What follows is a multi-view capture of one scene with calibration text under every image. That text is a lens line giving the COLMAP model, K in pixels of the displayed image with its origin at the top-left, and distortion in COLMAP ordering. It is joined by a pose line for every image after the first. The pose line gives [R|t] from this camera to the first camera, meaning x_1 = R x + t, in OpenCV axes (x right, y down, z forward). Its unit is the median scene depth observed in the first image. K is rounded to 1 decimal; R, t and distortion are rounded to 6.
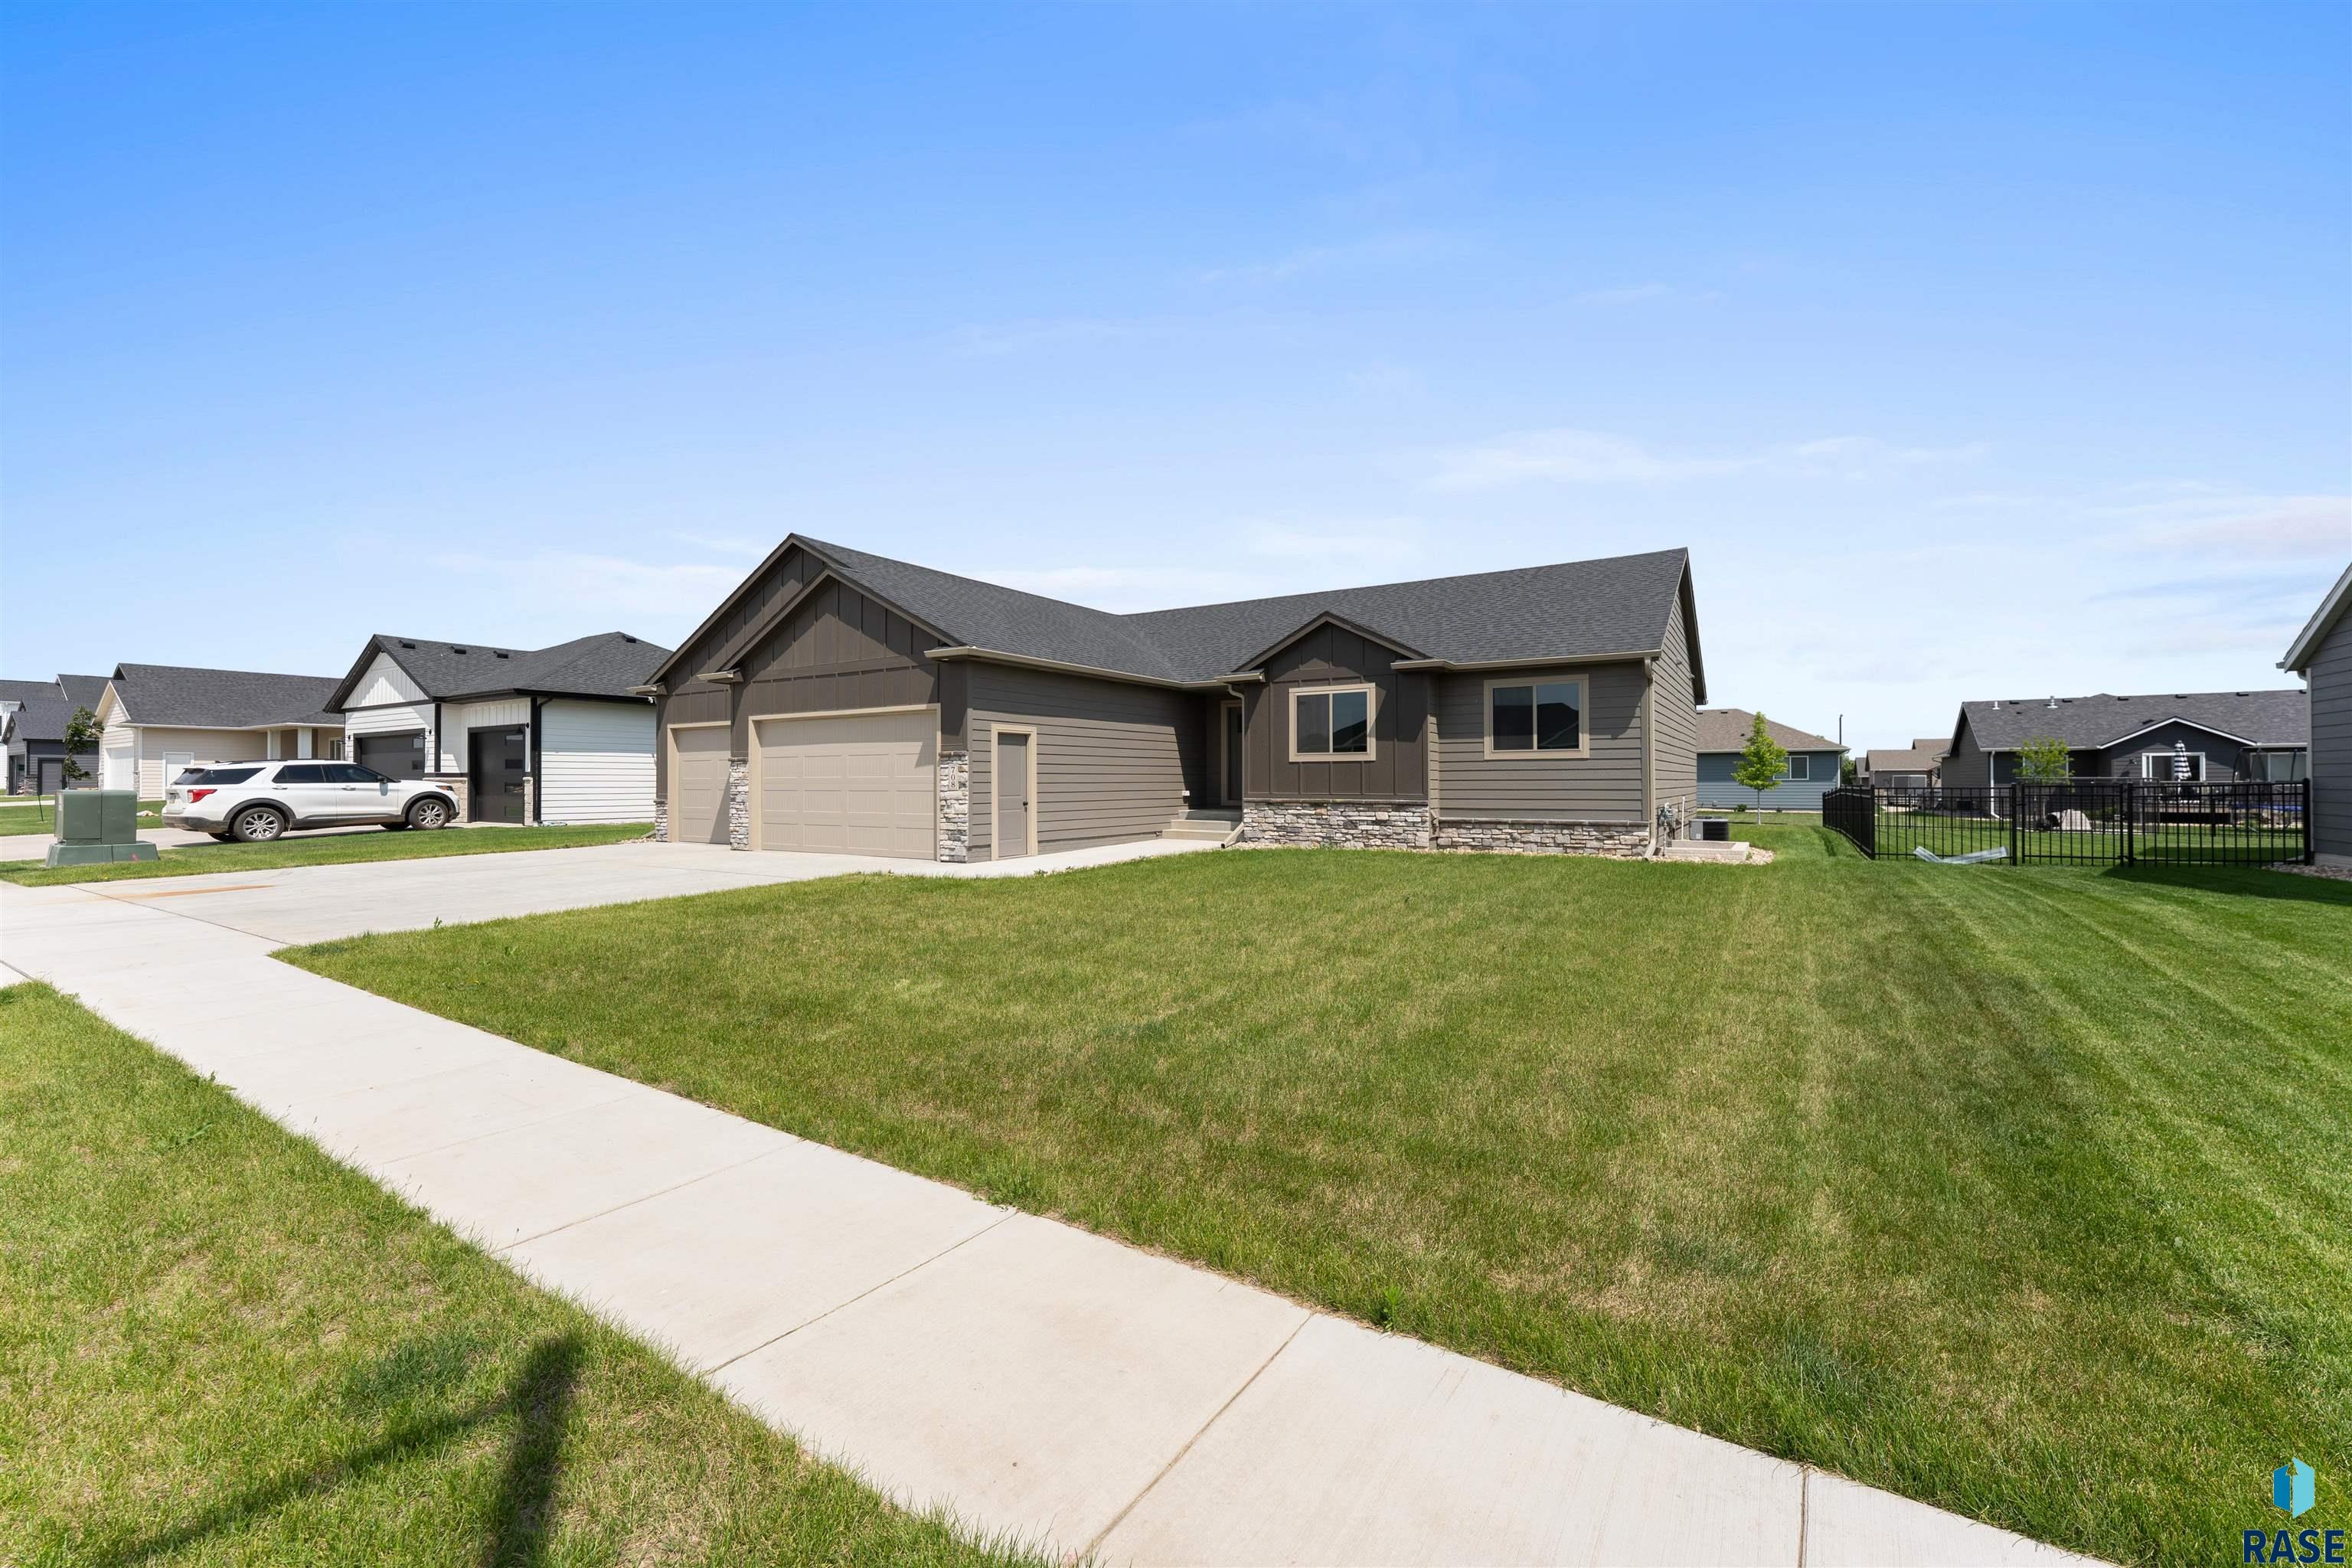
lens RADIAL K [[960.1, 0, 1175.8], [0, 960.1, 777.3], [0, 0, 1]] dist [-0.001733, -0.000281]
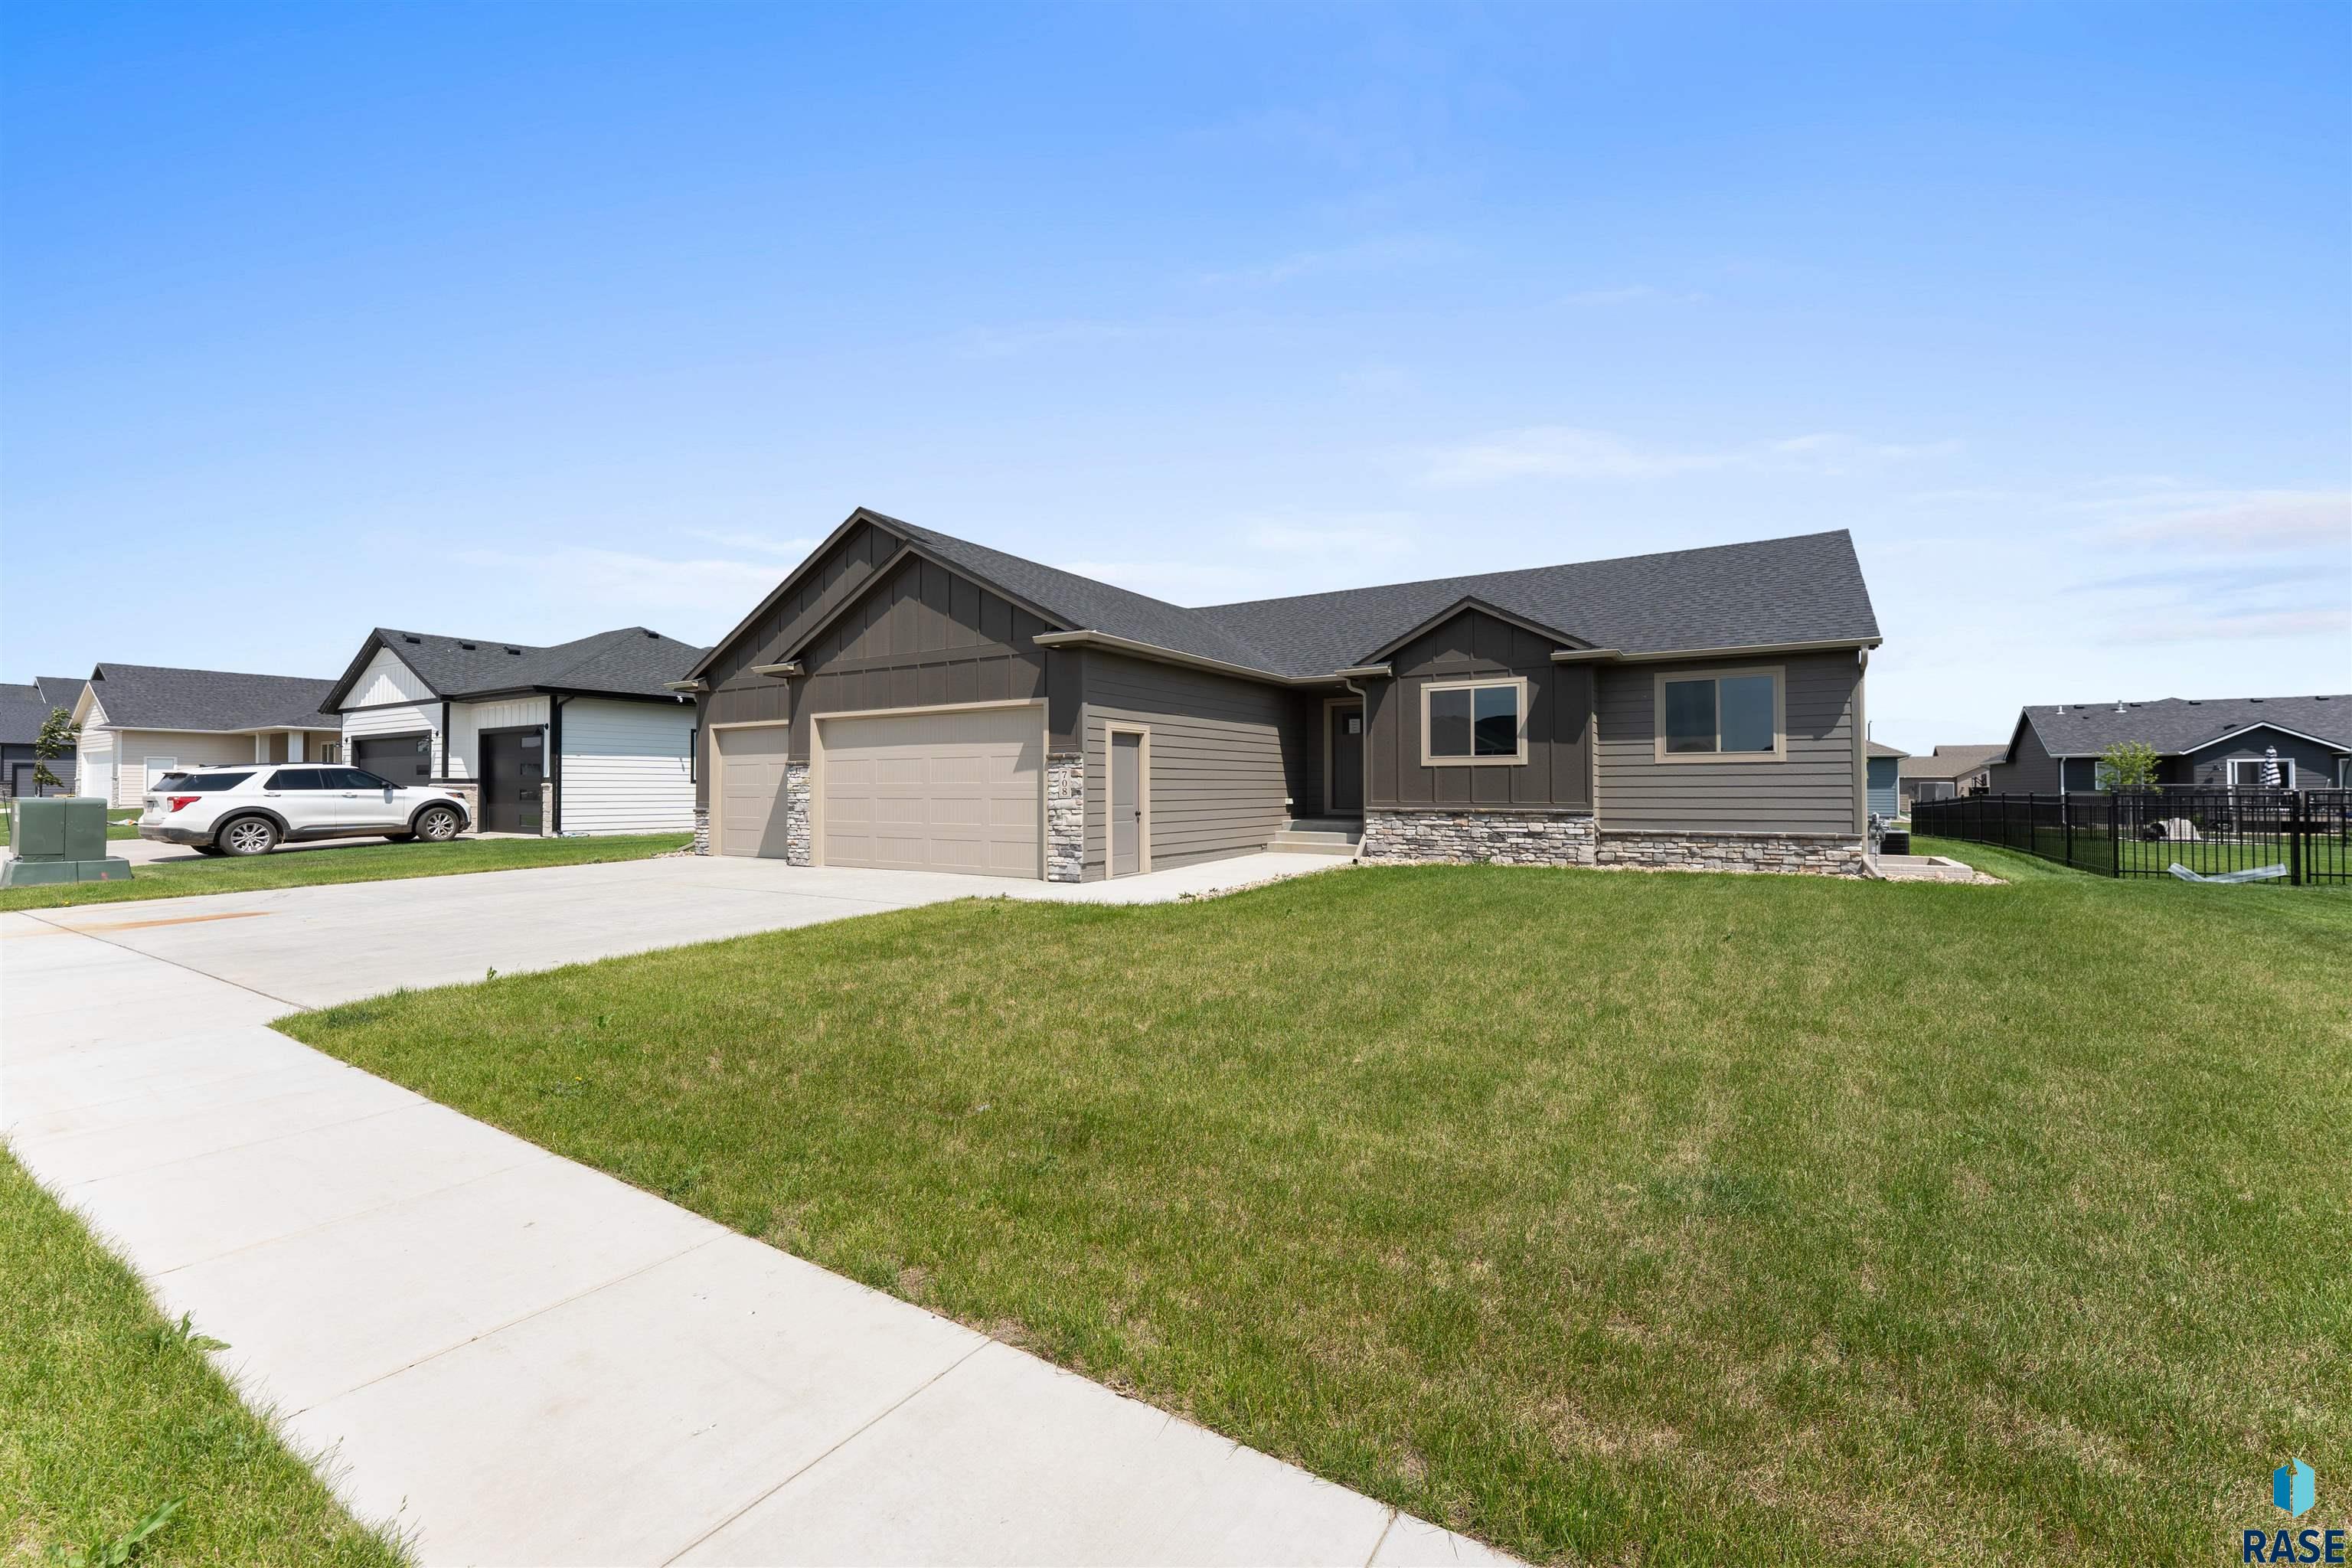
lens RADIAL K [[957.1, 0, 1175.8], [0, 957.1, 777.0], [0, 0, 1]] dist [-0.002617, -0.000017]
pose [[0.999952, 0.000490, 0.009822, -0.117661], [-0.000415, 0.999971, -0.007582, 0.000779], [-0.009826, 0.007578, 0.999923, 0.118136]]
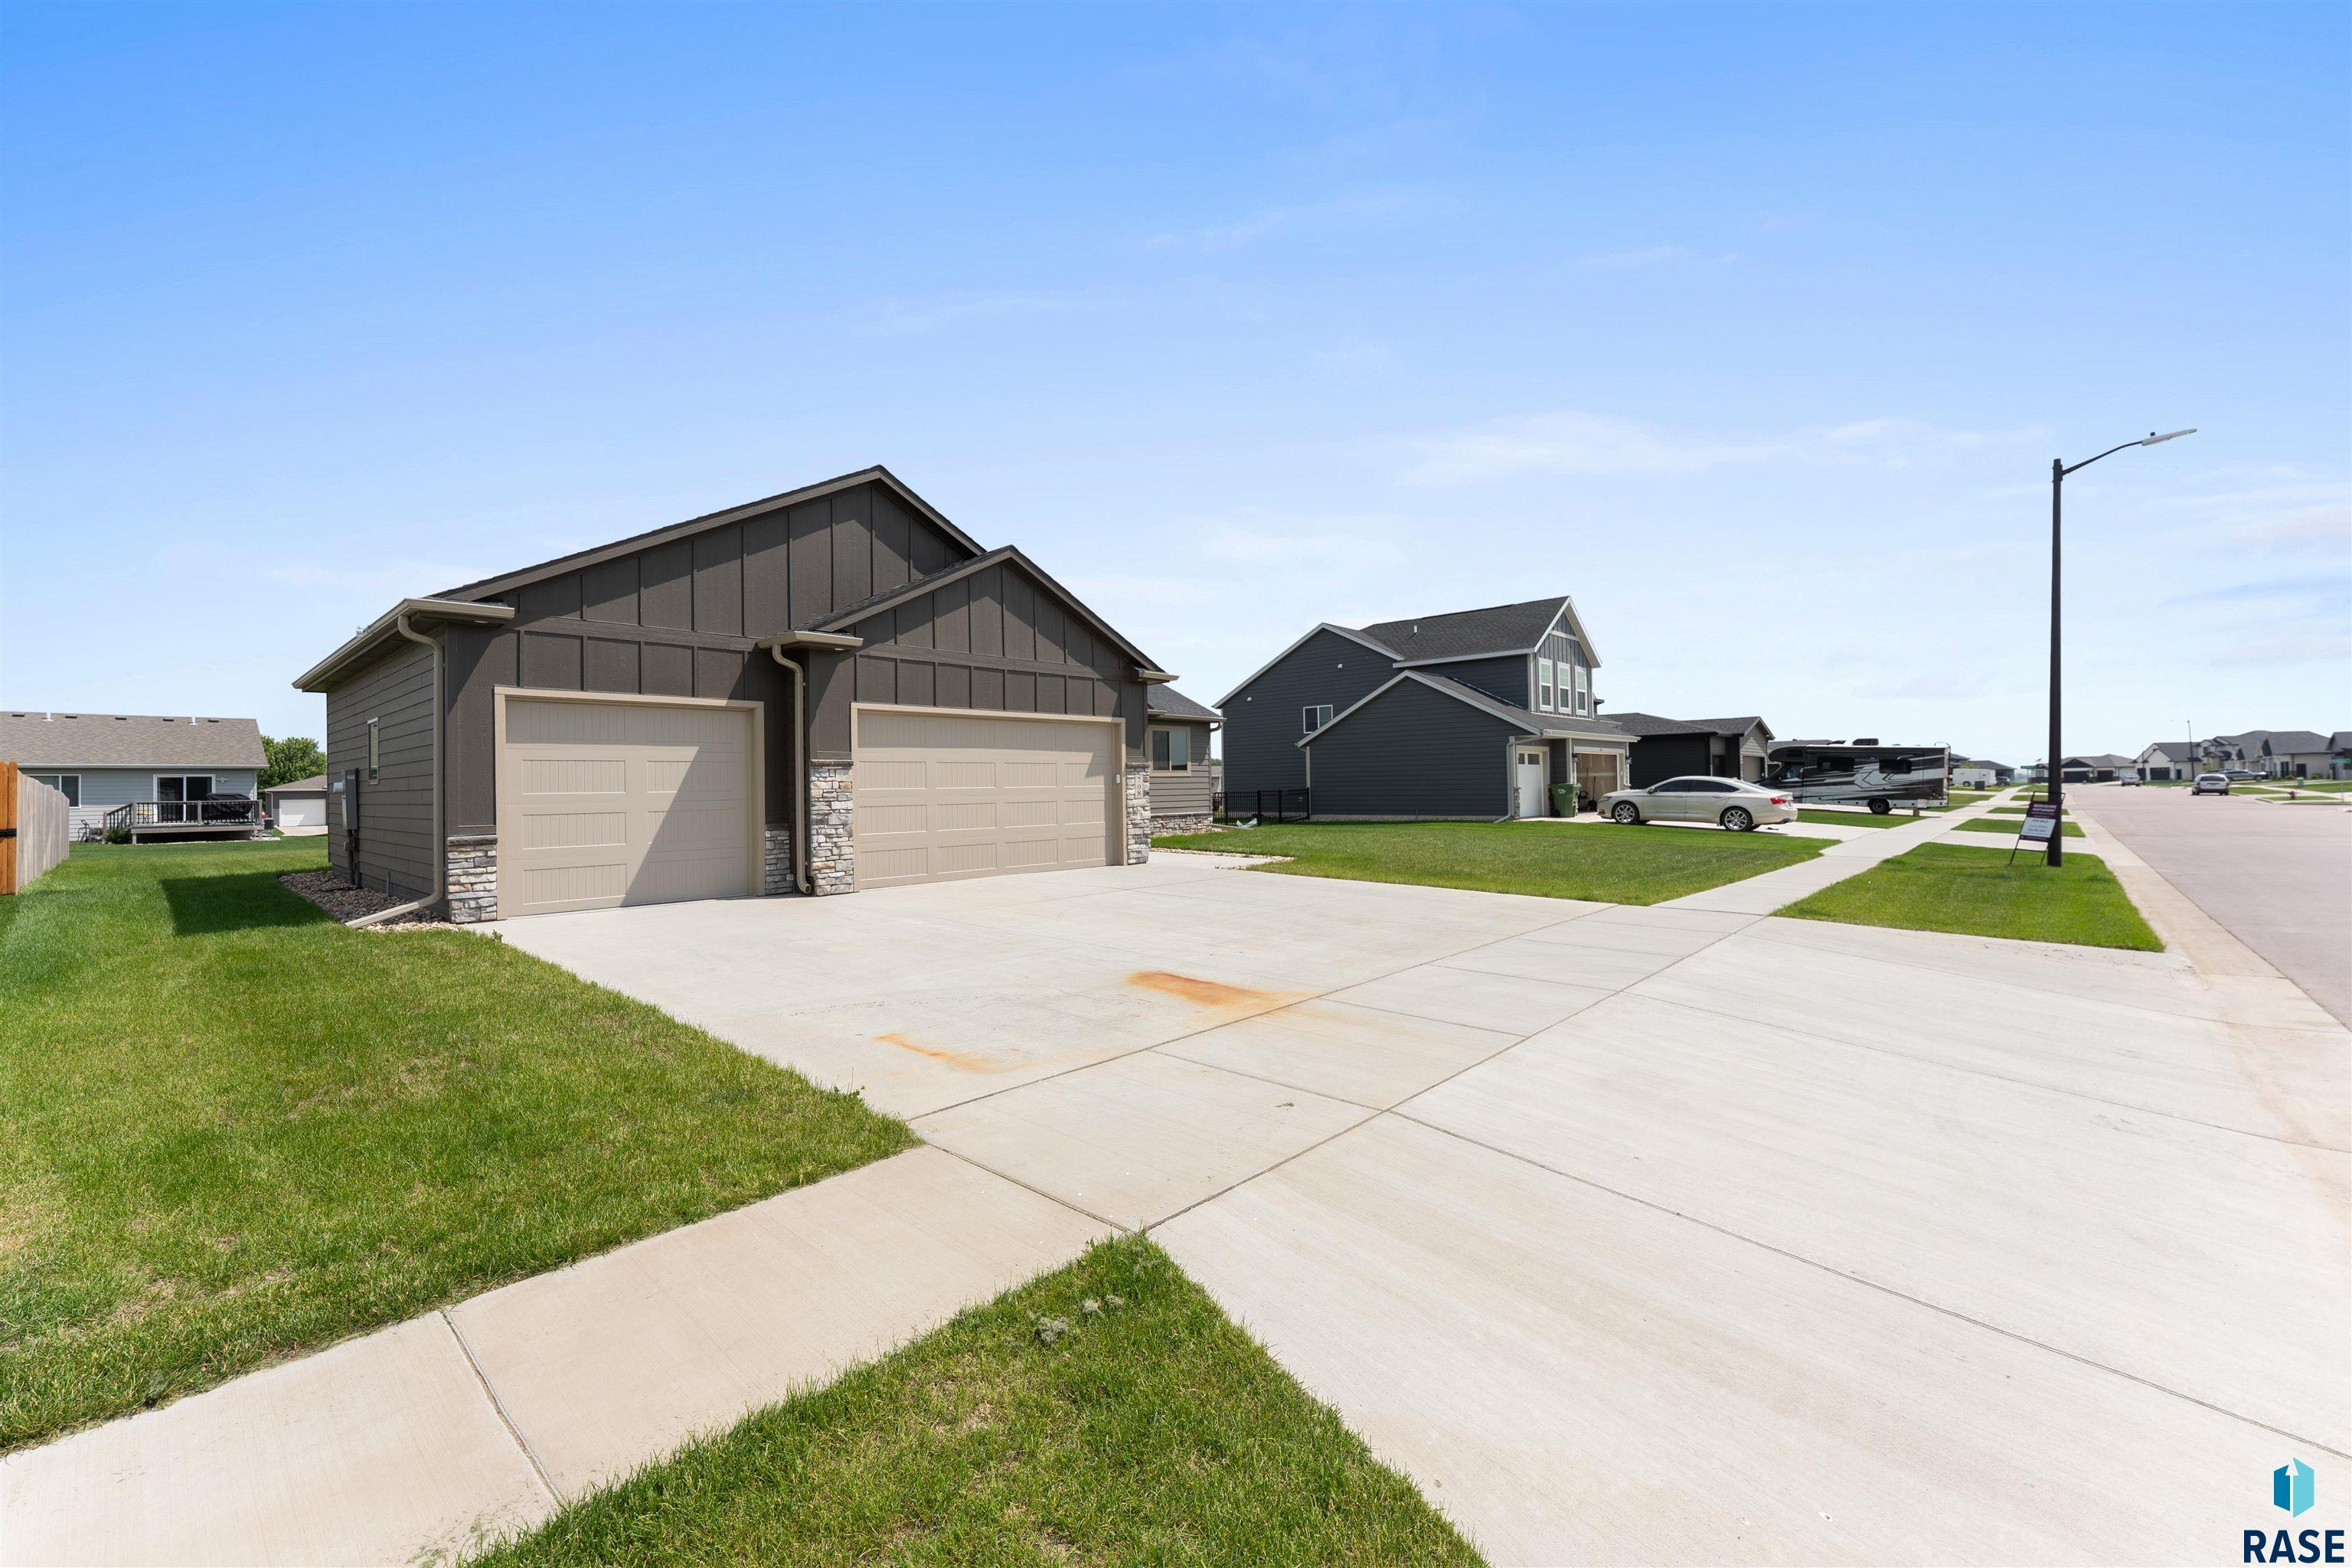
lens RADIAL K [[957.1, 0, 1175.8], [0, 957.1, 777.0], [0, 0, 1]] dist [-0.002617, -0.000017]
pose [[0.174211, 0.012118, 0.984634, -1.093516], [0.011851, 0.999826, -0.014402, 0.004450], [-0.984637, 0.014178, 0.174037, 0.641446]]
